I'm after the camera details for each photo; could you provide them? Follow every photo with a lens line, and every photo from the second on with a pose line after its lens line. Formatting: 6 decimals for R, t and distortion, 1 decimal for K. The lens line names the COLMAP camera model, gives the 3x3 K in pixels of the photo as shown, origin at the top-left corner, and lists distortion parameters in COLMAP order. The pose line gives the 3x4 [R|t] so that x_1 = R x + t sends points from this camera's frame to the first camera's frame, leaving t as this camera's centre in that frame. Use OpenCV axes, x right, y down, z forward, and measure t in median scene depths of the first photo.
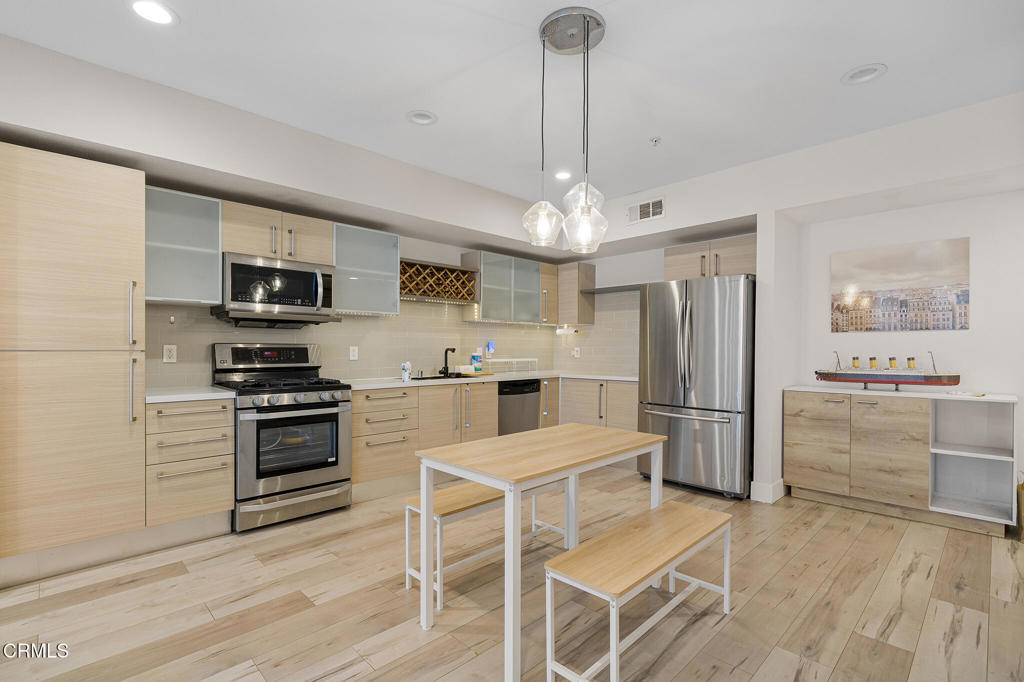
lens RADIAL K [[476.5, 0, 508.6], [0, 476.5, 356.5], [0, 0, 1]] dist [0.001647, 0.000472]
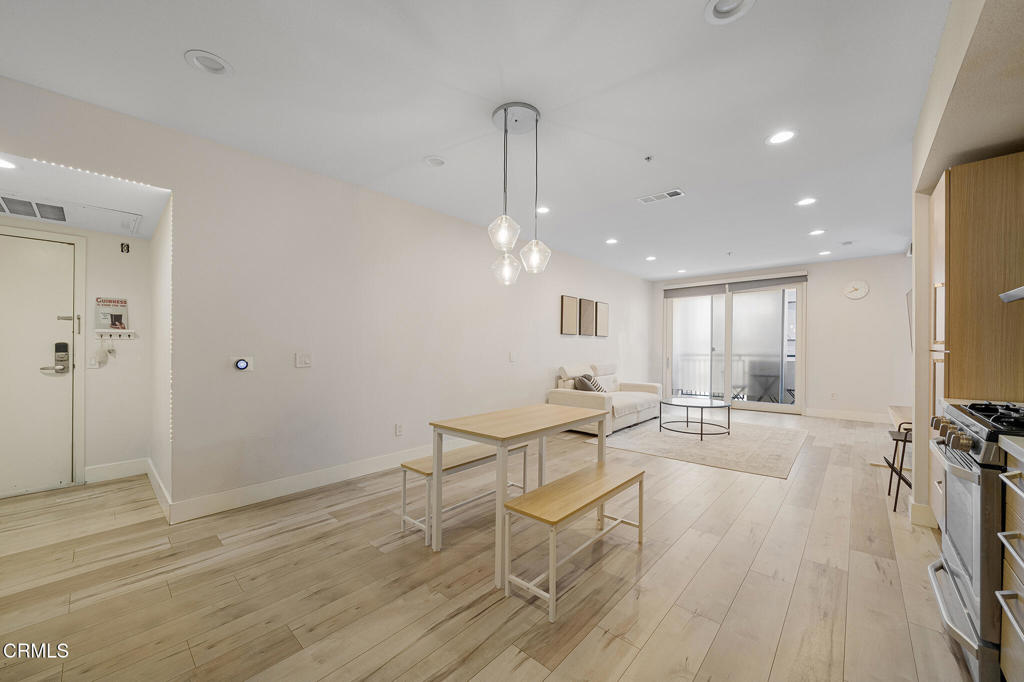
lens RADIAL K [[380.3, 0, 510.0], [0, 380.3, 348.5], [0, 0, 1]] dist [0.000801, 0.000001]
pose [[-0.998155, -0.002959, -0.060647, 0.126186], [-0.004046, 0.999833, 0.017805, -0.020076], [0.060584, 0.018018, -0.998000, 1.287997]]
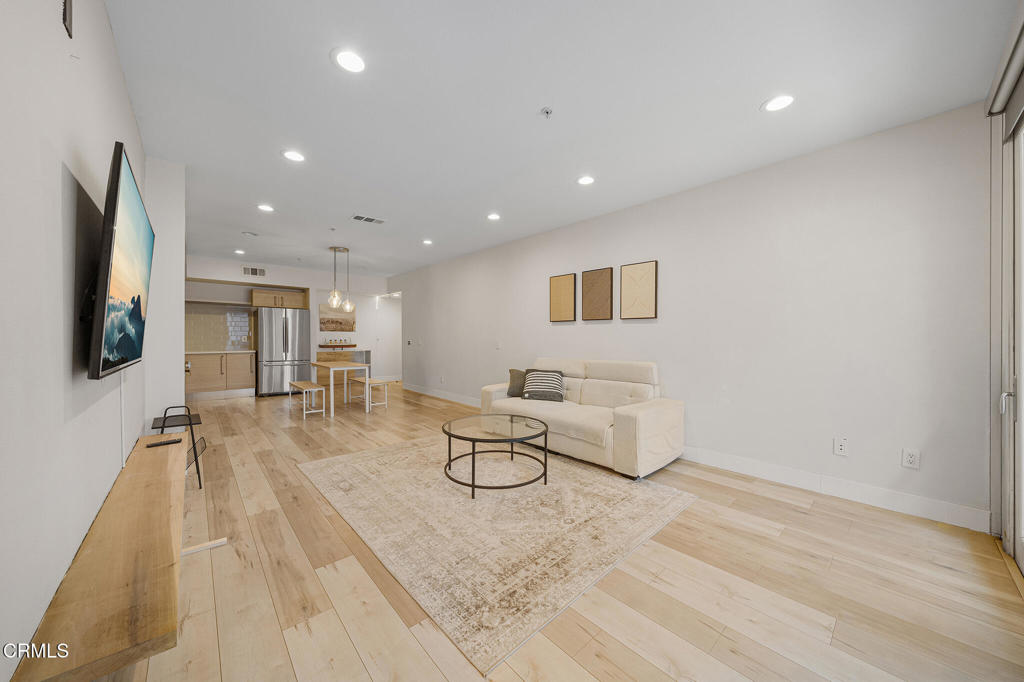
lens RADIAL K [[353.7, 0, 507.4], [0, 353.7, 338.2], [0, 0, 1]] dist [-0.000501, -0.000061]
pose [[0.035432, -0.002471, 0.999369, -1.528243], [0.014333, 0.999895, 0.001964, 0.003920], [-0.999269, 0.014254, 0.035464, -0.213207]]
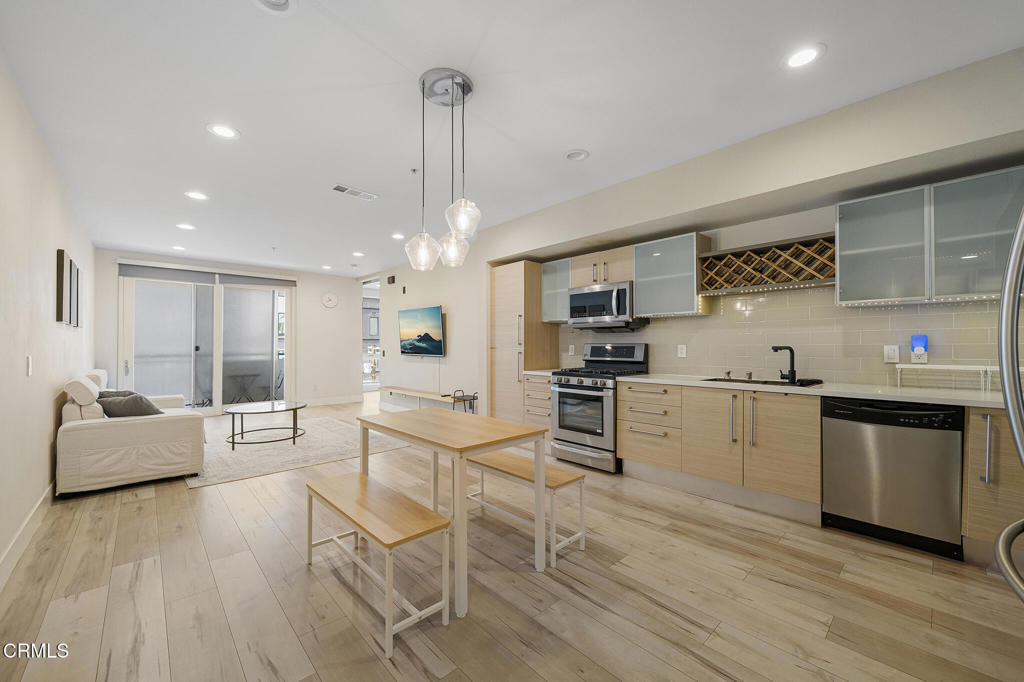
lens RADIAL K [[398.7, 0, 508.8], [0, 398.7, 345.6], [0, 0, 1]] dist [0.000982, -0.000326]
pose [[-0.026055, -0.003882, -0.999653, 0.699767], [-0.016390, 0.999860, -0.003456, -0.011822], [0.999526, 0.016294, -0.026115, 0.731891]]
